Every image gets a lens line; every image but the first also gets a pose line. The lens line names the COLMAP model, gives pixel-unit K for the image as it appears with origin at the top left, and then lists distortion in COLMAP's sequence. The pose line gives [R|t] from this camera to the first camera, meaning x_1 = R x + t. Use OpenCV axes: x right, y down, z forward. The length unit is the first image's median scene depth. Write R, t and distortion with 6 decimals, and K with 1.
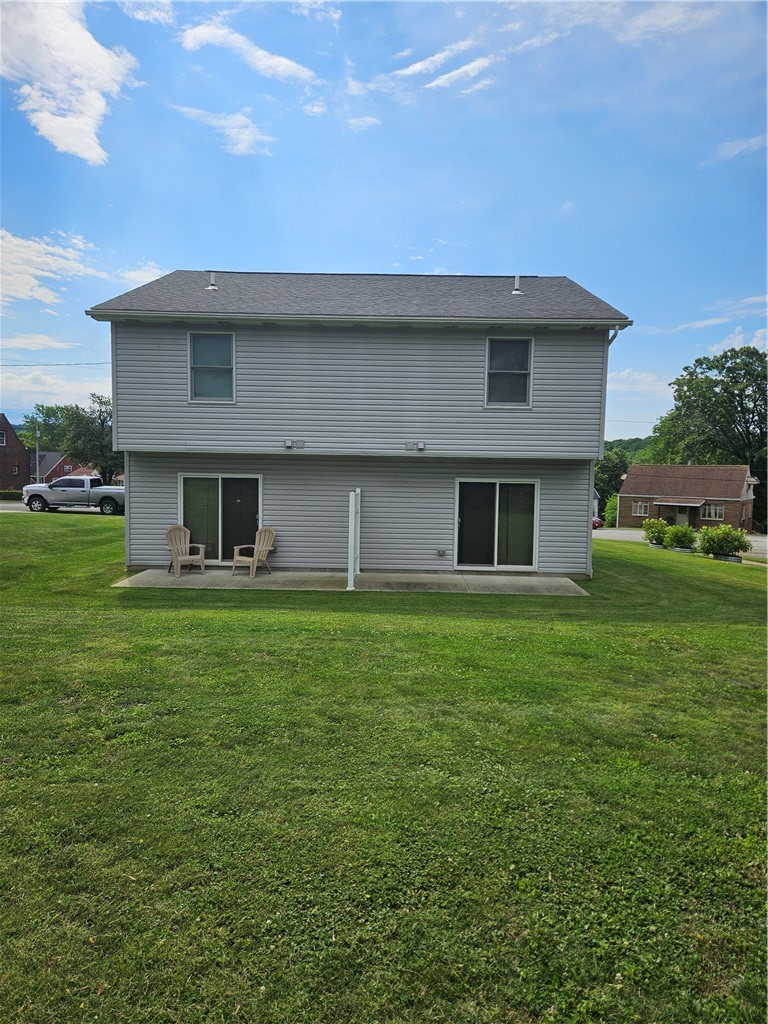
lens RADIAL K [[700.3, 0, 384.0], [0, 700.3, 512.0], [0, 0, 1]] dist [0.070791, -0.066325]
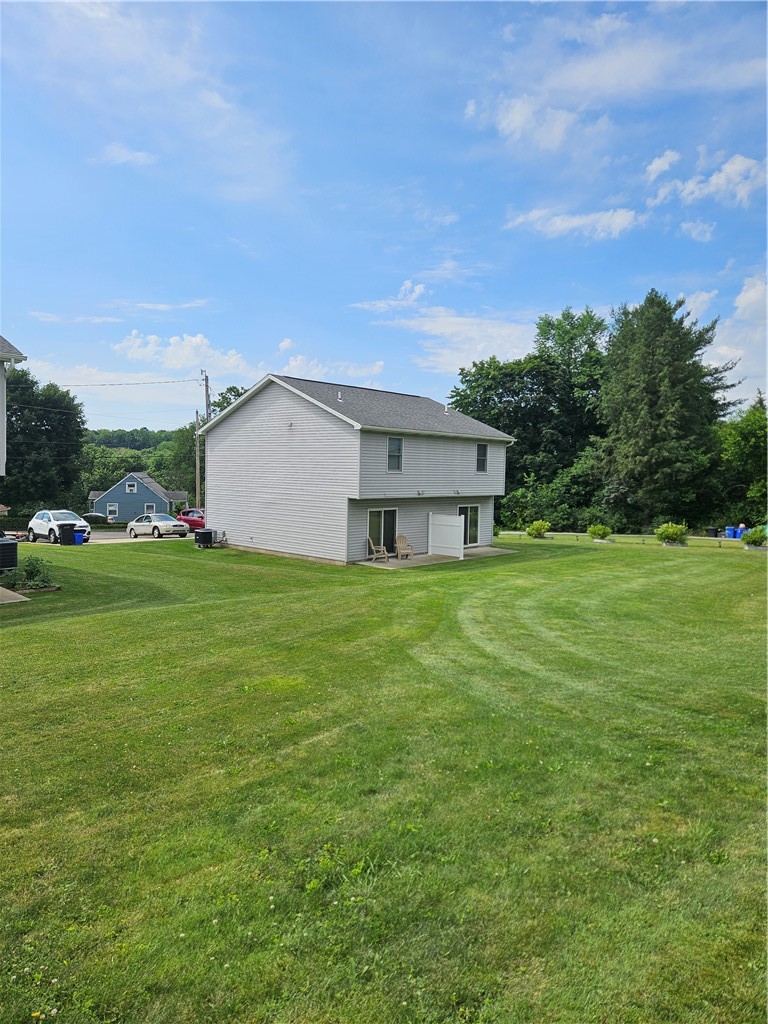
lens RADIAL K [[700.3, 0, 384.0], [0, 700.3, 512.0], [0, 0, 1]] dist [0.070791, -0.066325]
pose [[0.683538, -0.045123, 0.728518, -1.622899], [0.083440, 0.996375, -0.016575, -0.012056], [-0.725130, 0.072117, 0.684826, -0.307202]]
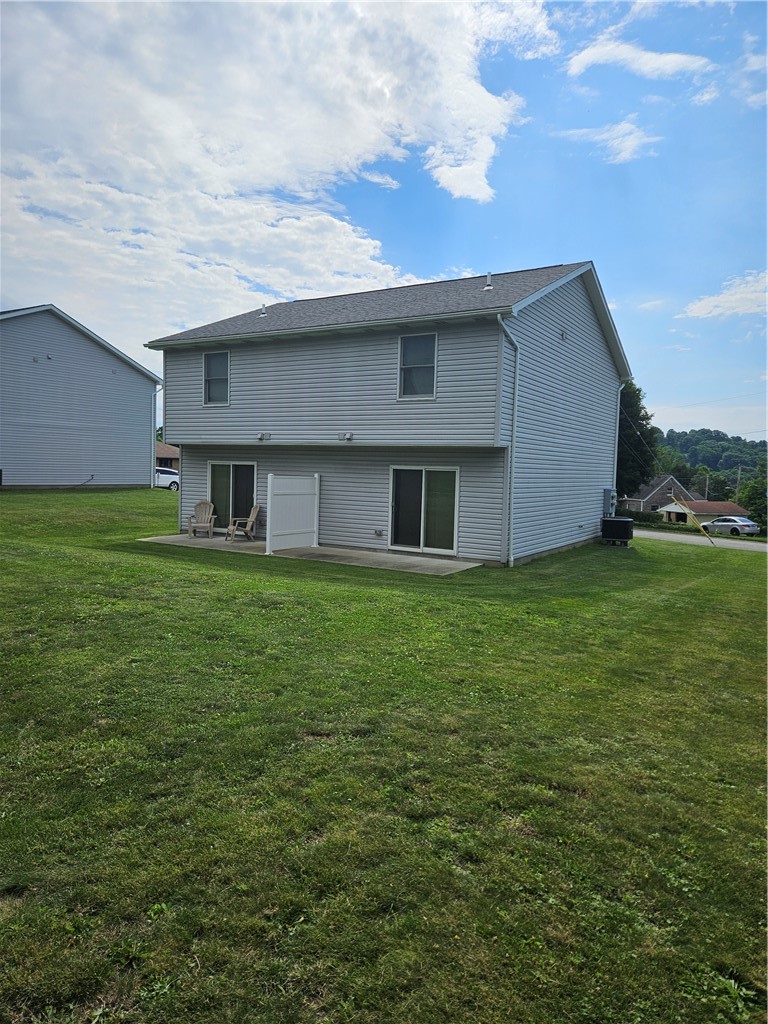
lens RADIAL K [[682.3, 0, 383.1], [0, 682.3, 490.5], [0, 0, 1]] dist [0.072015, -0.058285]
pose [[0.859435, 0.022375, -0.510755, 0.634876], [-0.041291, 0.998816, -0.025724, 0.018812], [0.509575, 0.043198, 0.859341, 0.077074]]
